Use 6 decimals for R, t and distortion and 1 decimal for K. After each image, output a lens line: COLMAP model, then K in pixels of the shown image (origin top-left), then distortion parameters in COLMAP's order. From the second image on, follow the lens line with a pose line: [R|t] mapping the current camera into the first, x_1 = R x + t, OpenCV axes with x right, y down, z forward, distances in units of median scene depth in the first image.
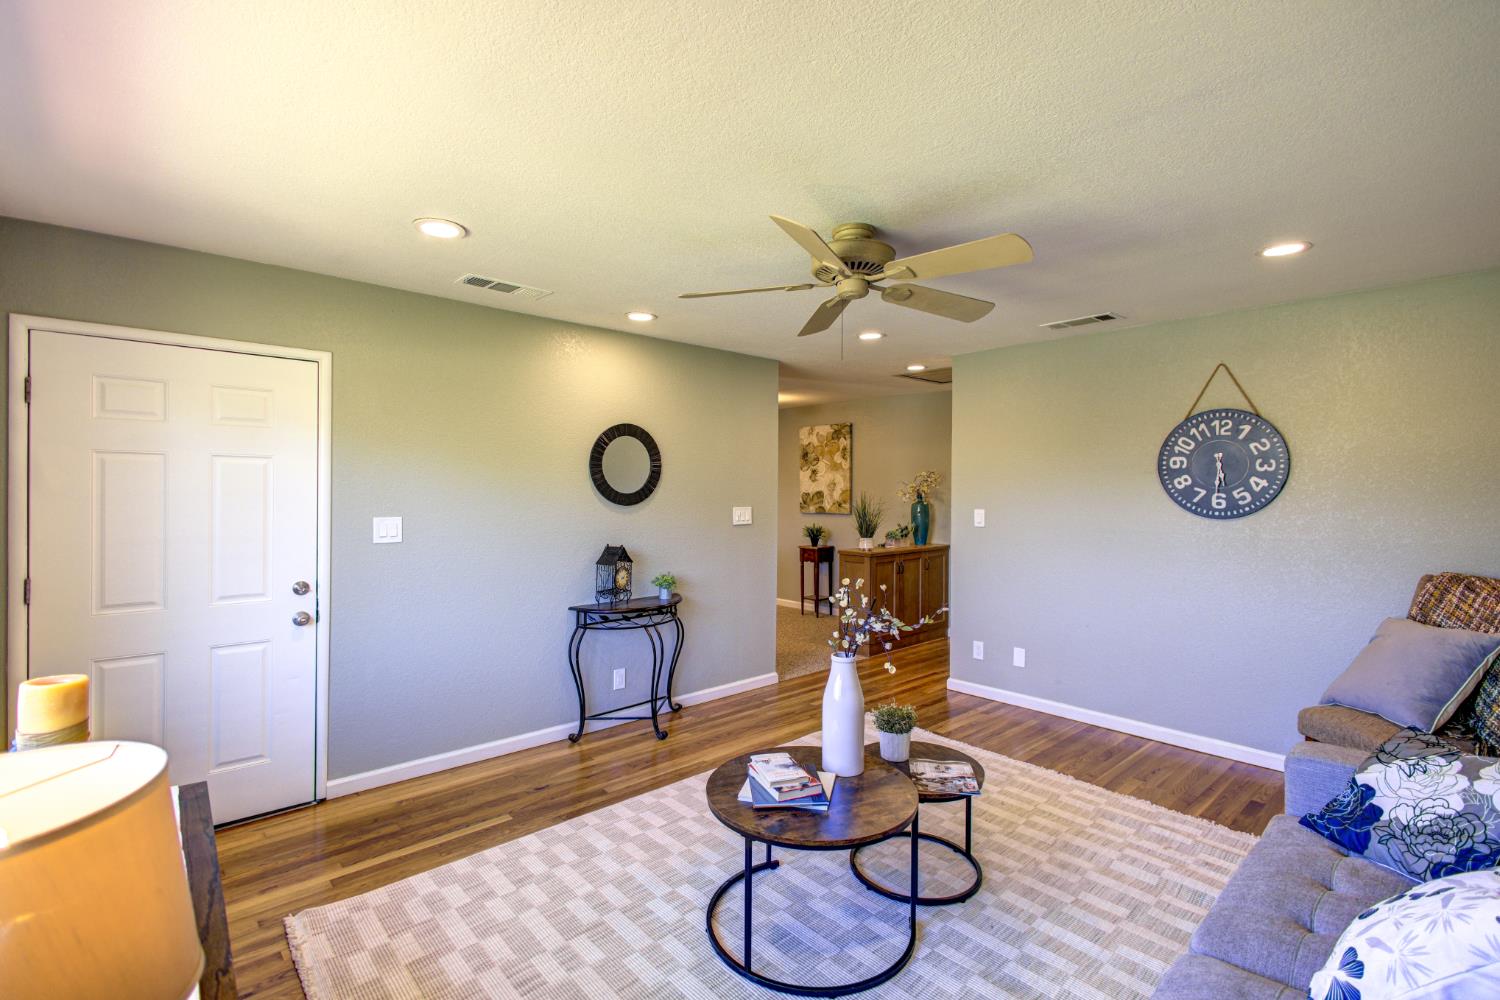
lens RADIAL K [[683.5, 0, 686.4], [0, 683.5, 492.6], [0, 0, 1]] dist [0.003442, 0.000042]
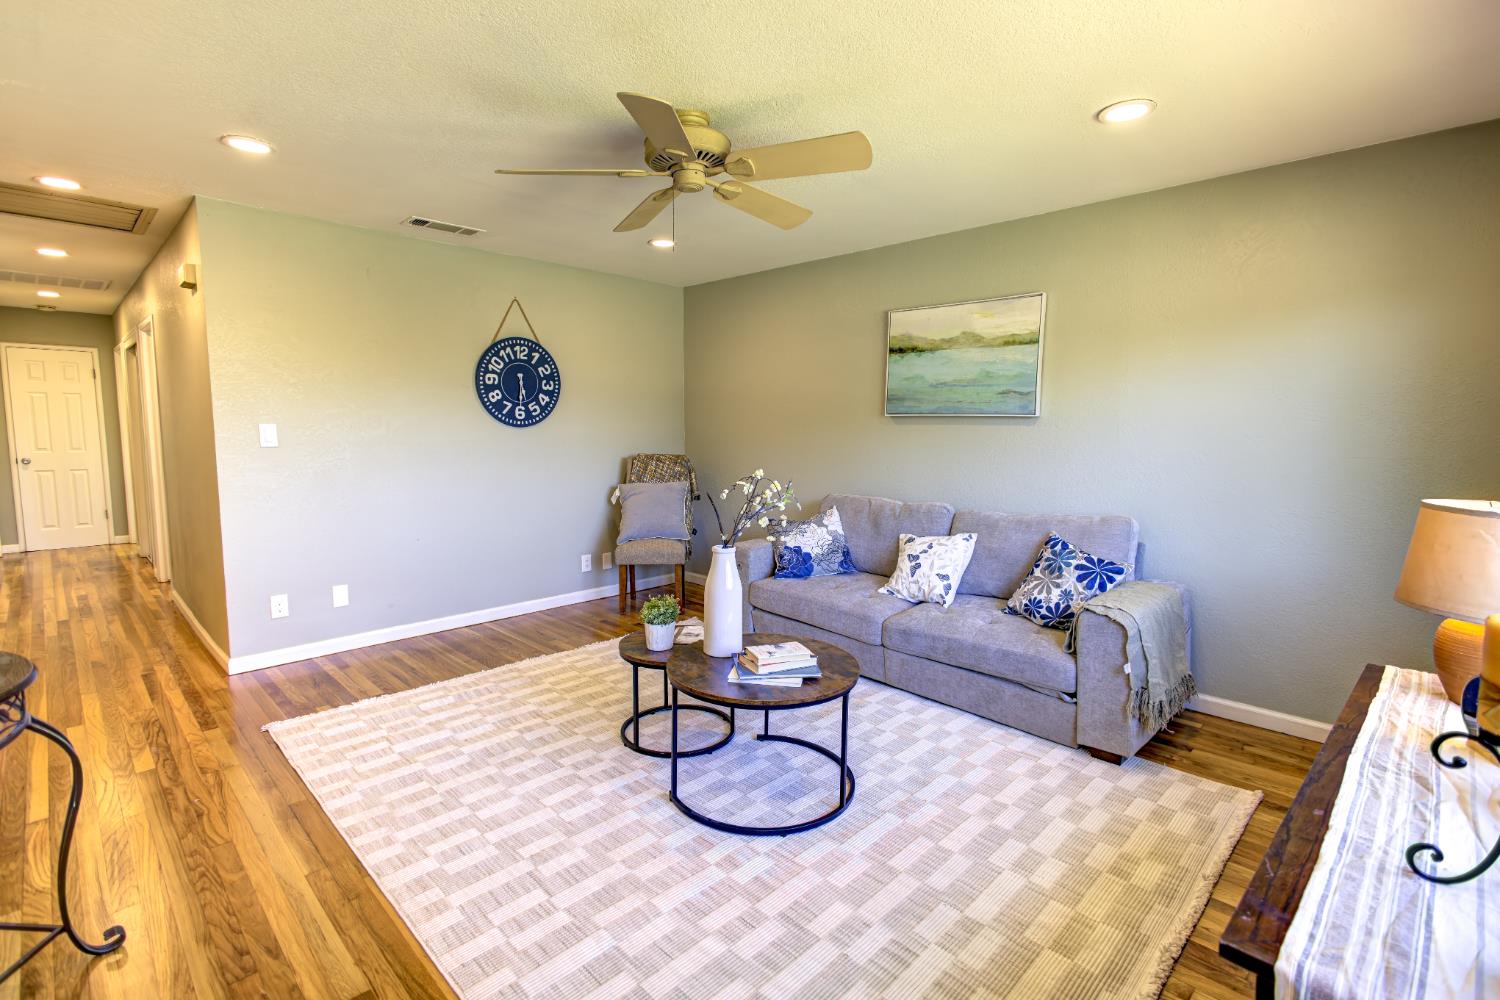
lens RADIAL K [[693.9, 0, 811.5], [0, 693.9, 495.4], [0, 0, 1]] dist [0.000071, -0.004014]
pose [[-0.160175, -0.104845, 0.981505, -0.529830], [-0.000142, 0.994346, 0.106193, 0.026660], [-0.987089, 0.016870, -0.159284, 0.650087]]
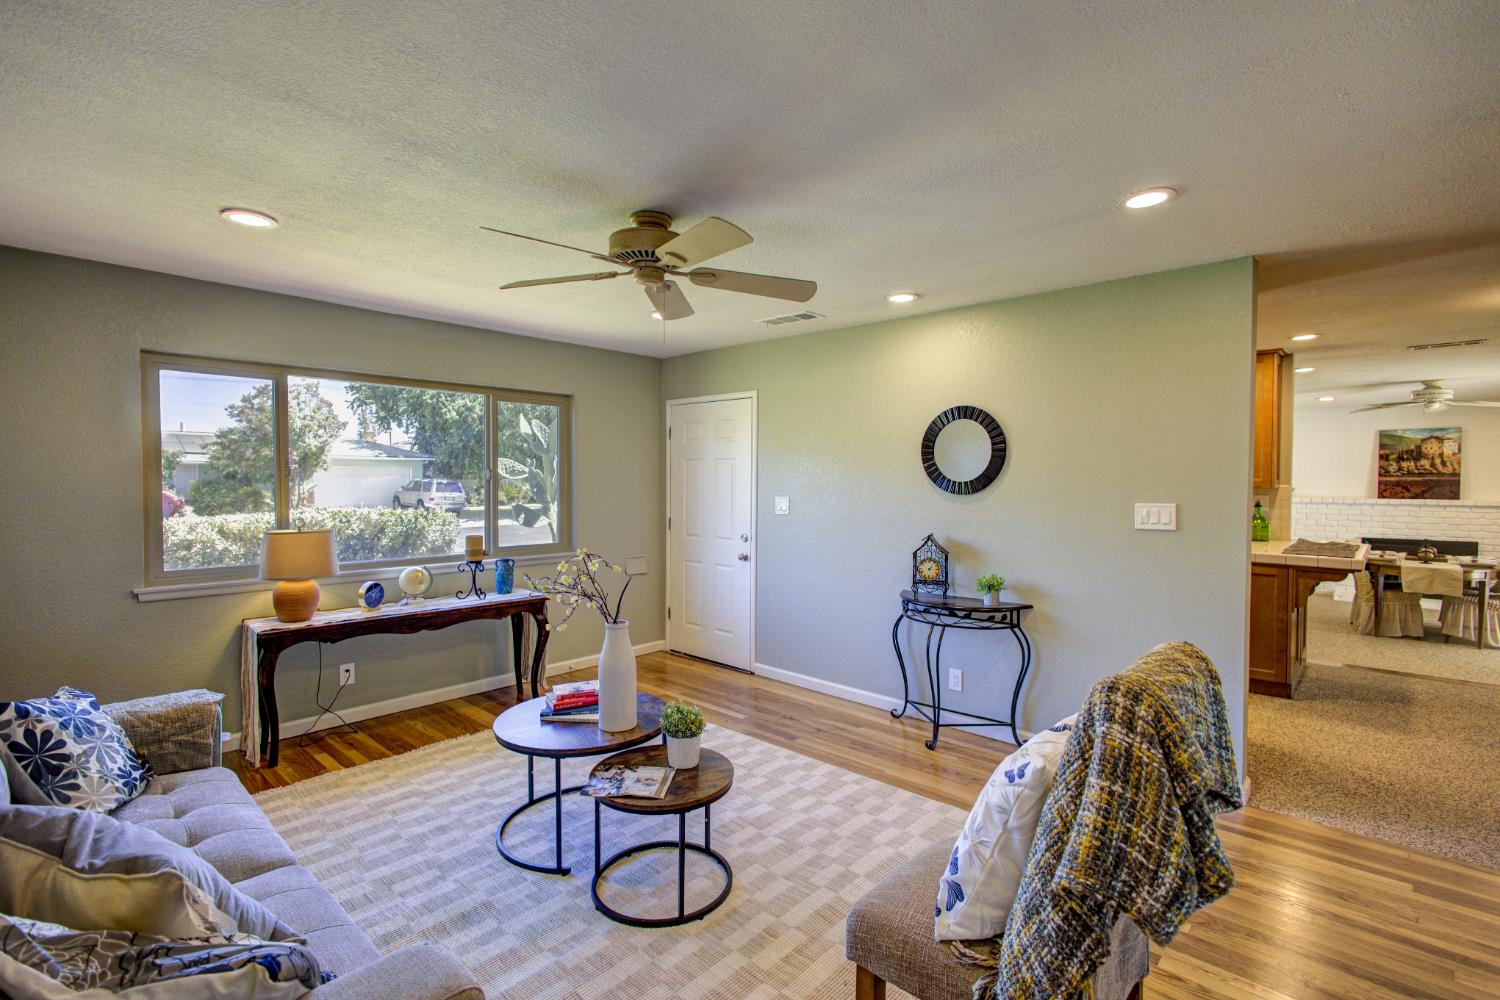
lens RADIAL K [[693.9, 0, 830.2], [0, 693.9, 499.4], [0, 0, 1]] dist [0.000071, -0.004014]
pose [[0.183481, 0.025180, -0.982701, 0.858310], [-0.009567, 0.999670, 0.023828, 0.004616], [0.982977, 0.005029, 0.183661, 0.700539]]
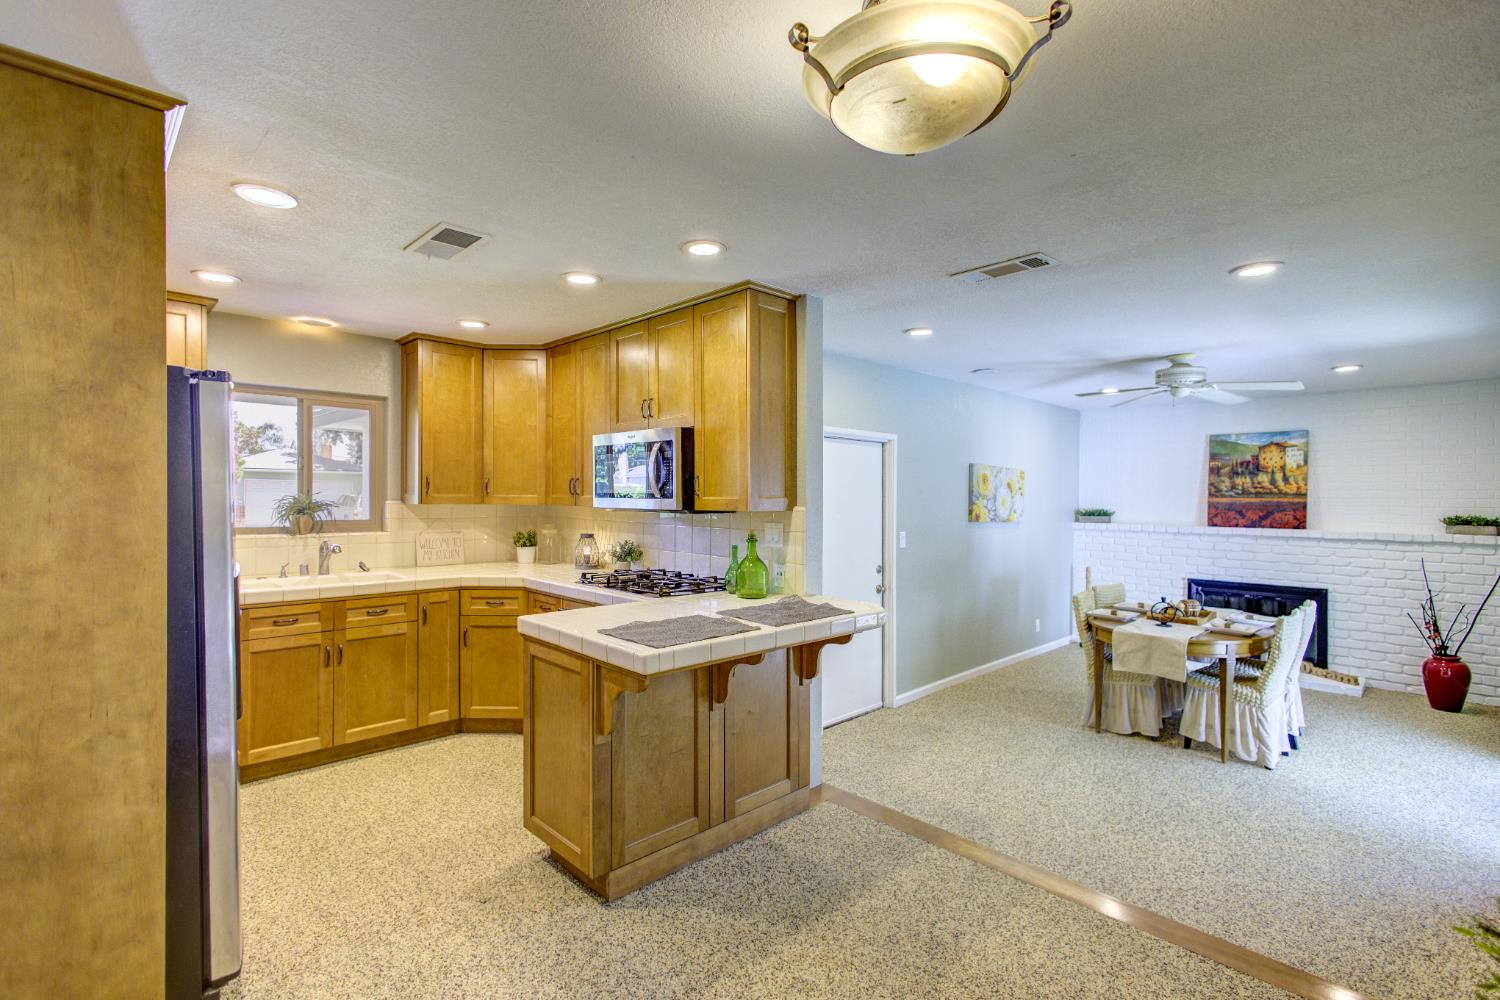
lens RADIAL K [[693.9, 0, 804.0], [0, 693.9, 504.1], [0, 0, 1]] dist [0.000071, -0.004014]
pose [[0.115318, 0.008233, -0.993295, 0.505236], [-0.017555, 0.999826, 0.006249, -0.010094], [0.993174, 0.016716, 0.115442, 1.792886]]
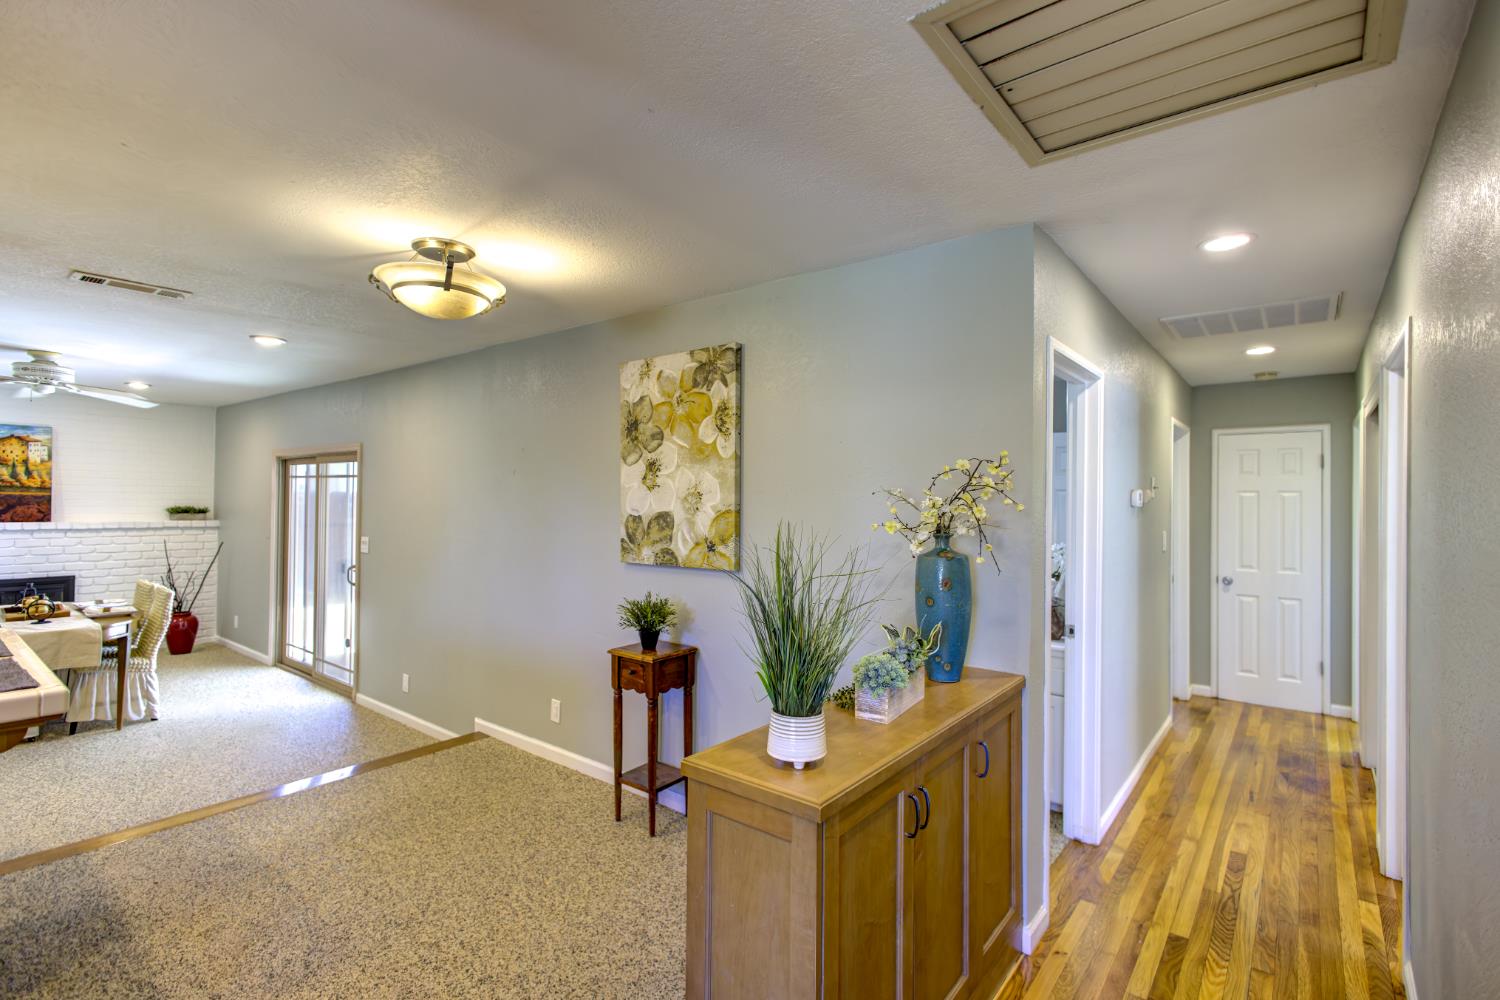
lens RADIAL K [[693.9, 0, 683.9], [0, 693.9, 491.6], [0, 0, 1]] dist [0.000071, -0.004014]
pose [[0.987372, 0.011037, 0.158036, 0.286303], [-0.007860, 0.999755, -0.020713, -0.012581], [-0.158225, 0.019209, 0.987216, 1.190167]]
